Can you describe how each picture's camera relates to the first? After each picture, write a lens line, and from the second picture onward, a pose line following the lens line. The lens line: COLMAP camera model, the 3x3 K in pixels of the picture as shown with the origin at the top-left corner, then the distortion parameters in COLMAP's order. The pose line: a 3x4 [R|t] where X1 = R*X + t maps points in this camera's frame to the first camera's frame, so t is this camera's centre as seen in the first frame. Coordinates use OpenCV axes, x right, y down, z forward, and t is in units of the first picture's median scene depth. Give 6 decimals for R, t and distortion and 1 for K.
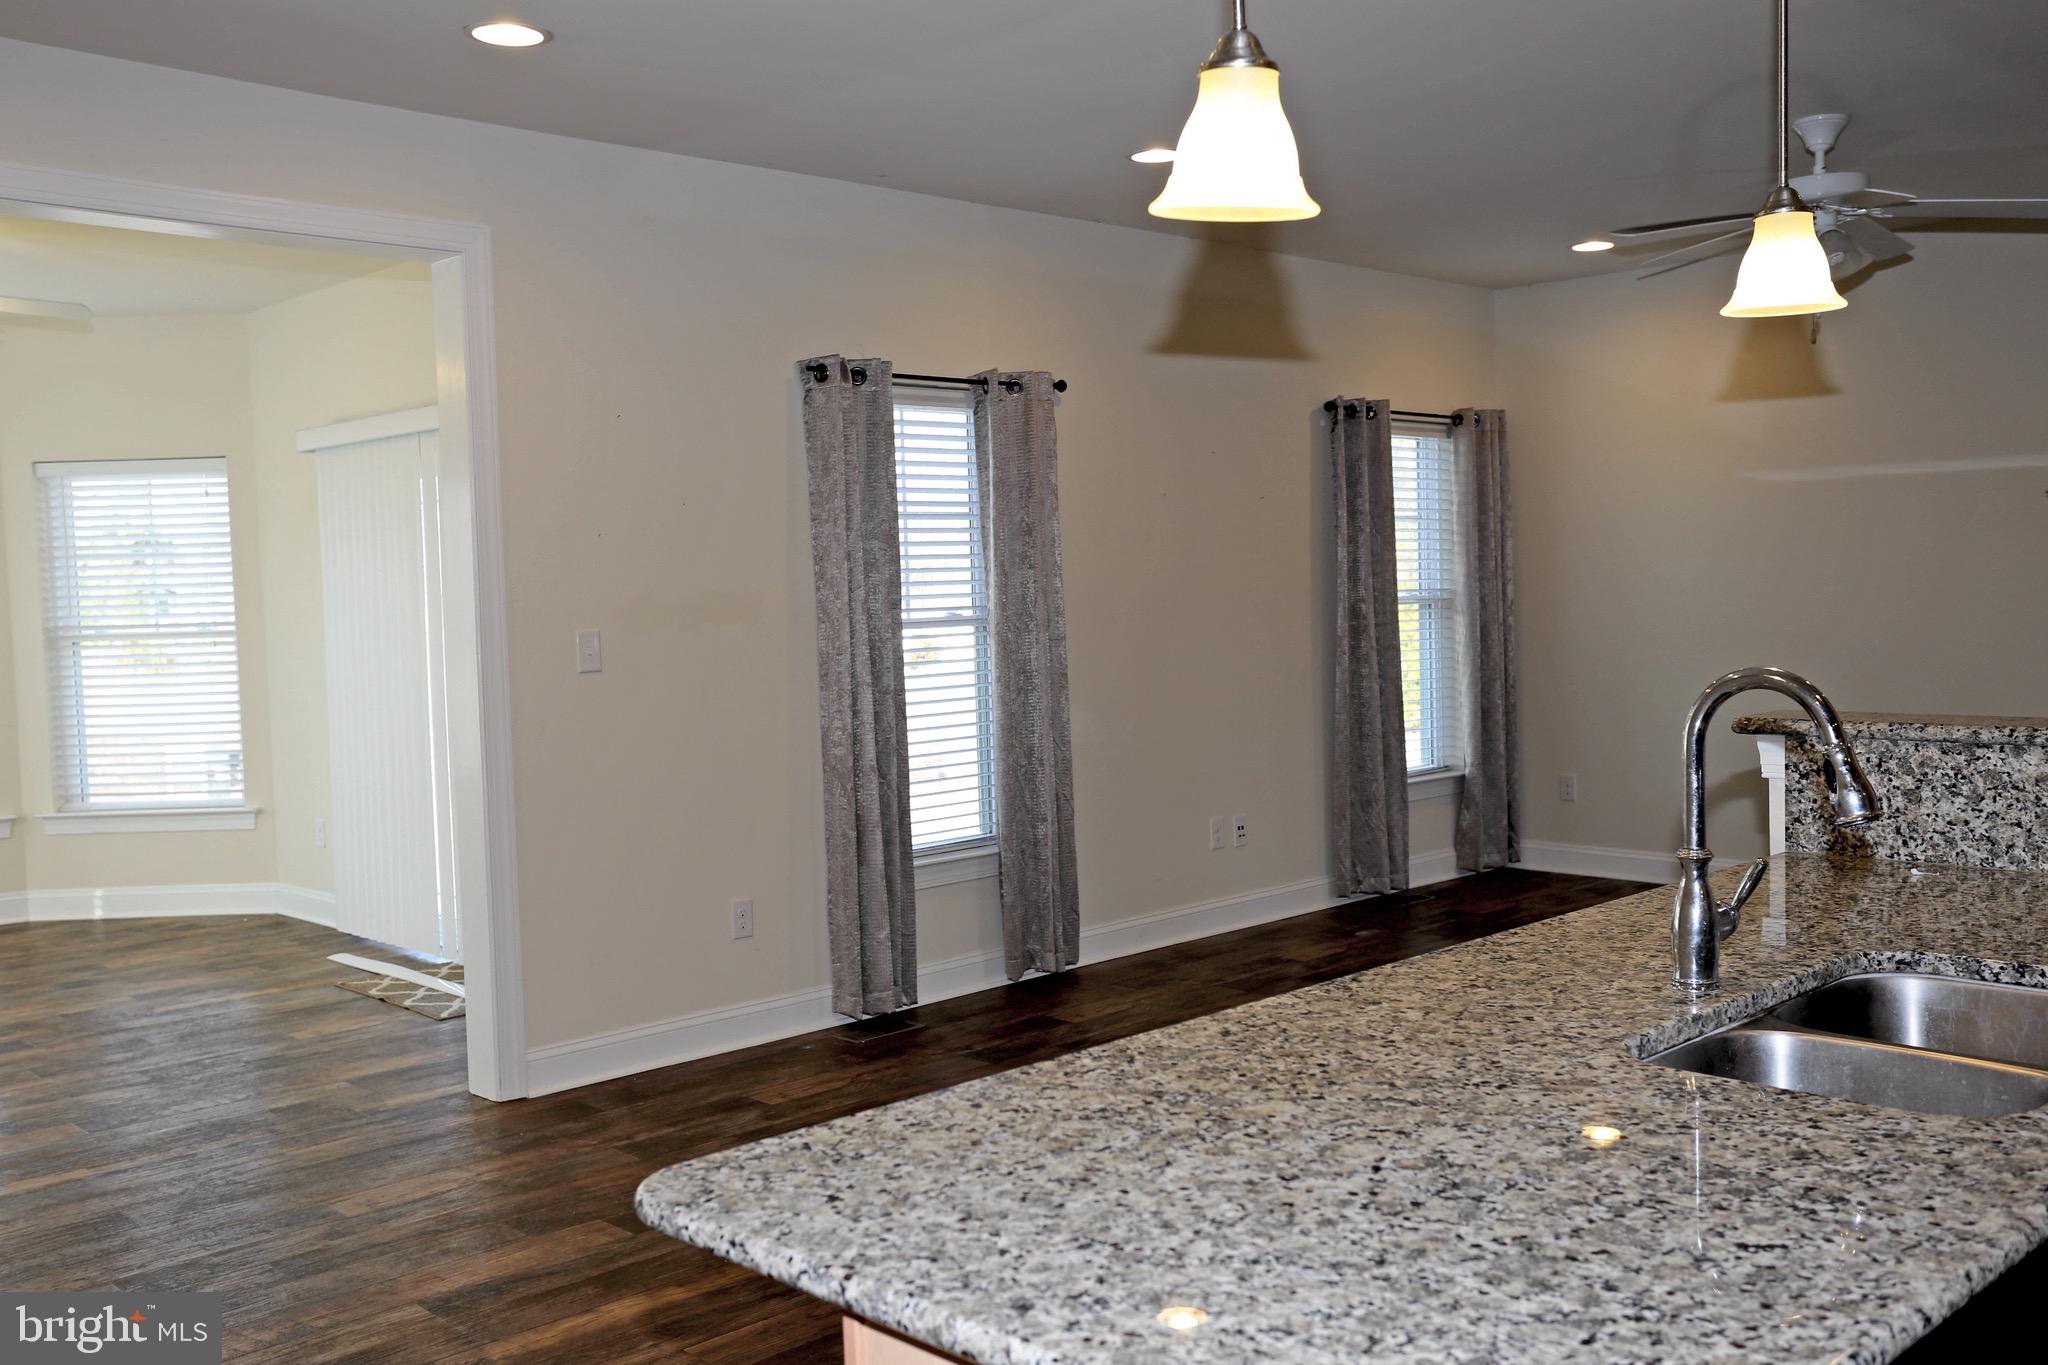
lens RADIAL K [[1850.5, 0, 1013.7], [0, 1850.5, 690.8], [0, 0, 1]] dist [-0.016571, 0.107053]
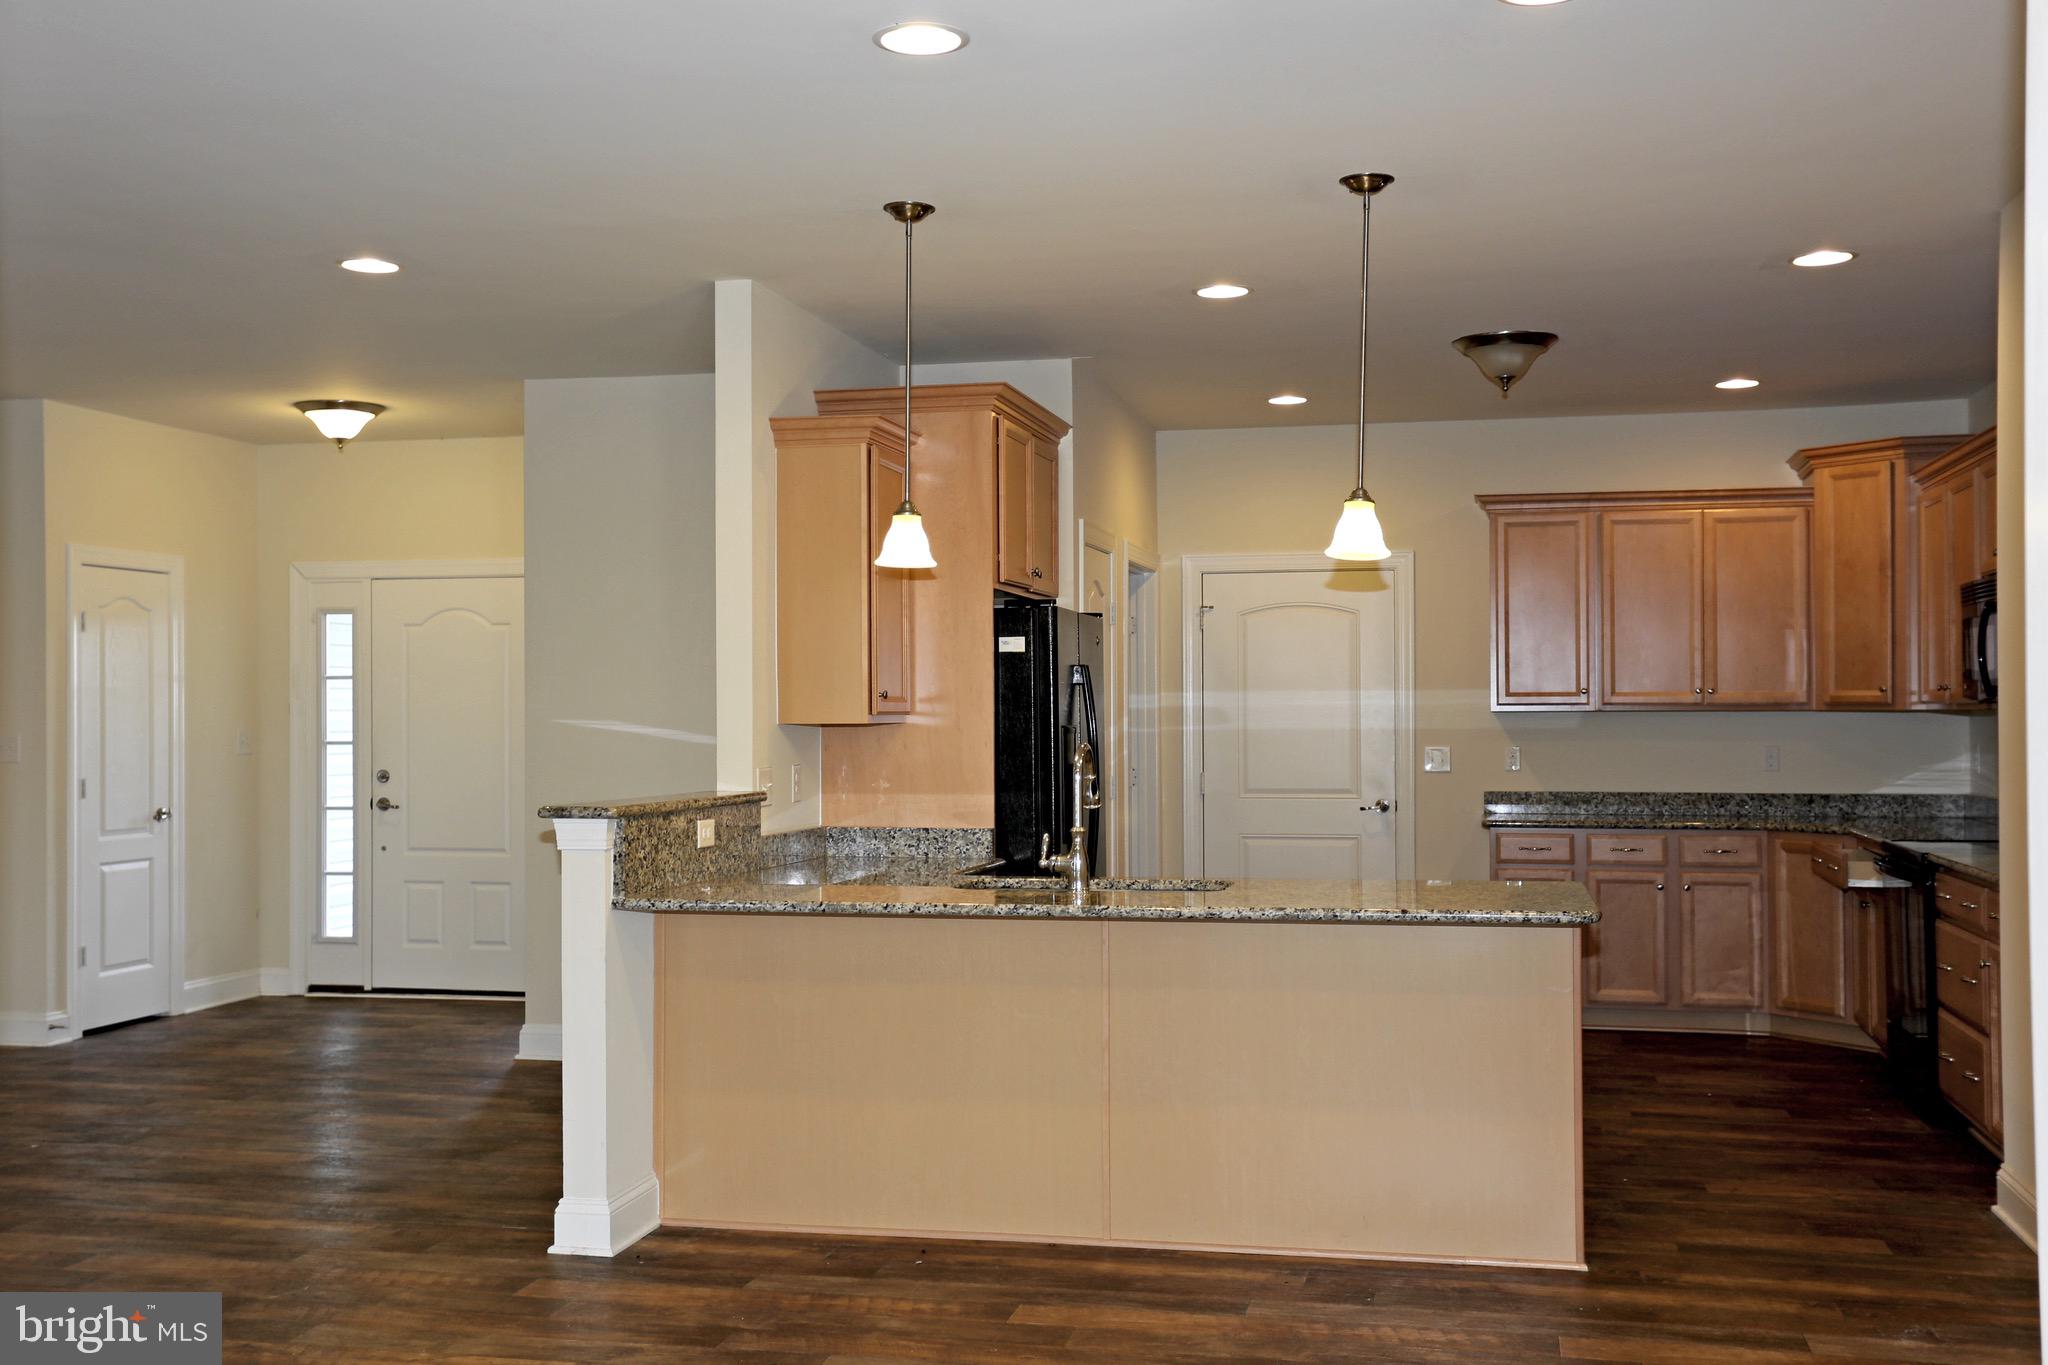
lens RADIAL K [[2098.7, 0, 1015.2], [0, 2098.7, 689.4], [0, 0, 1]] dist [0.040459, 0.000000]
pose [[-0.545718, 0.042530, 0.836889, -0.869403], [0.067884, 0.997672, -0.006435, -0.034093], [-0.835215, 0.053300, -0.547335, 1.262704]]
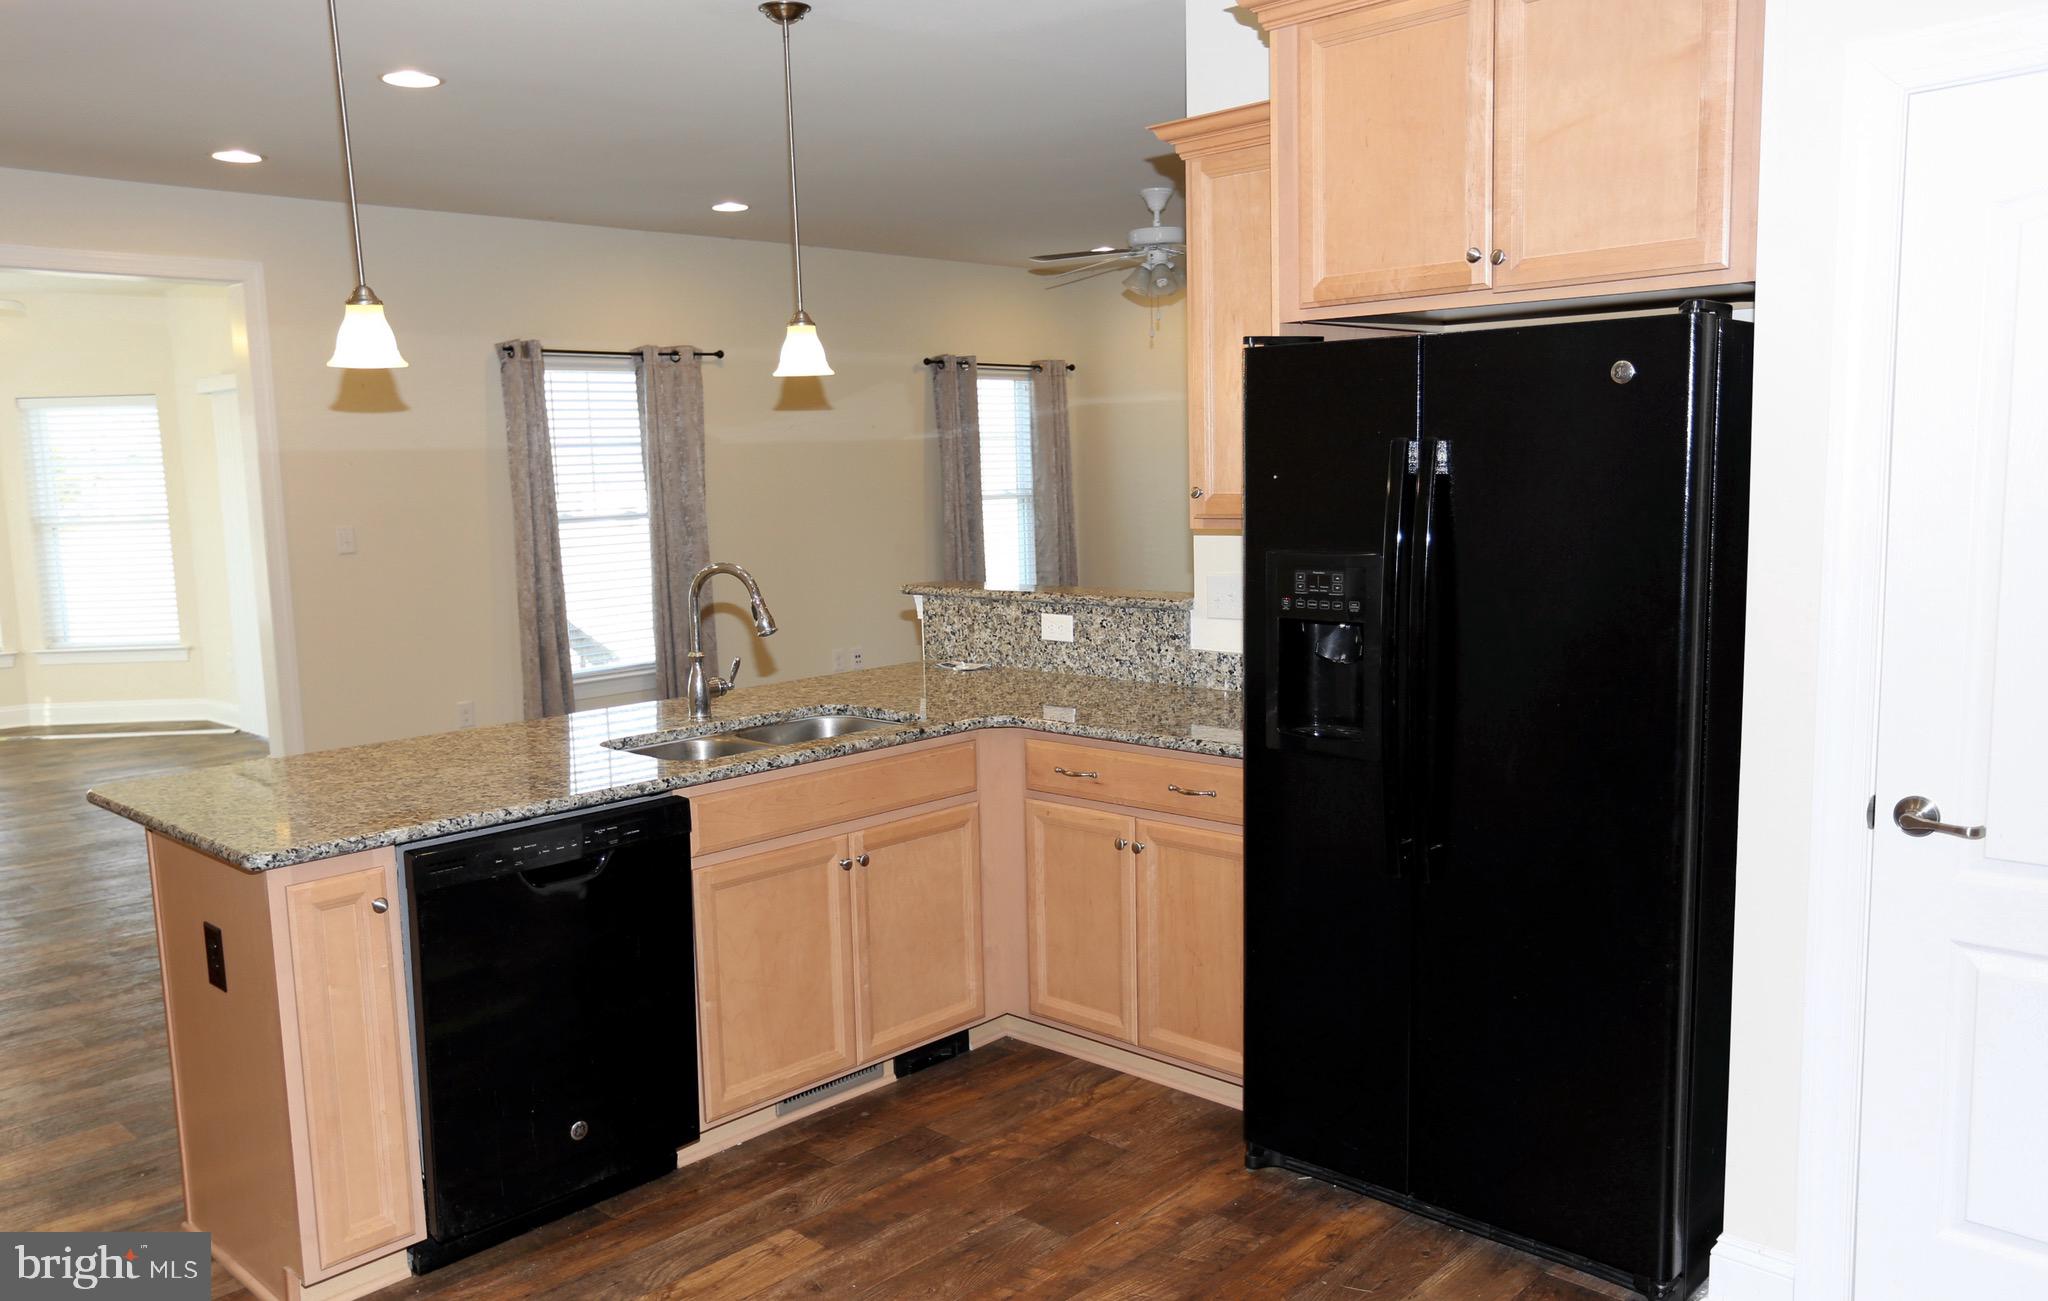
lens RADIAL K [[1557.6, 0, 1007.5], [0, 1557.6, 663.0], [0, 0, 1]] dist [-0.026591, 0.007399]
pose [[0.999387, -0.003441, 0.034841, 0.343655], [0.000951, 0.997460, 0.071228, -0.013445], [-0.034998, -0.071151, 0.996851, -0.384975]]
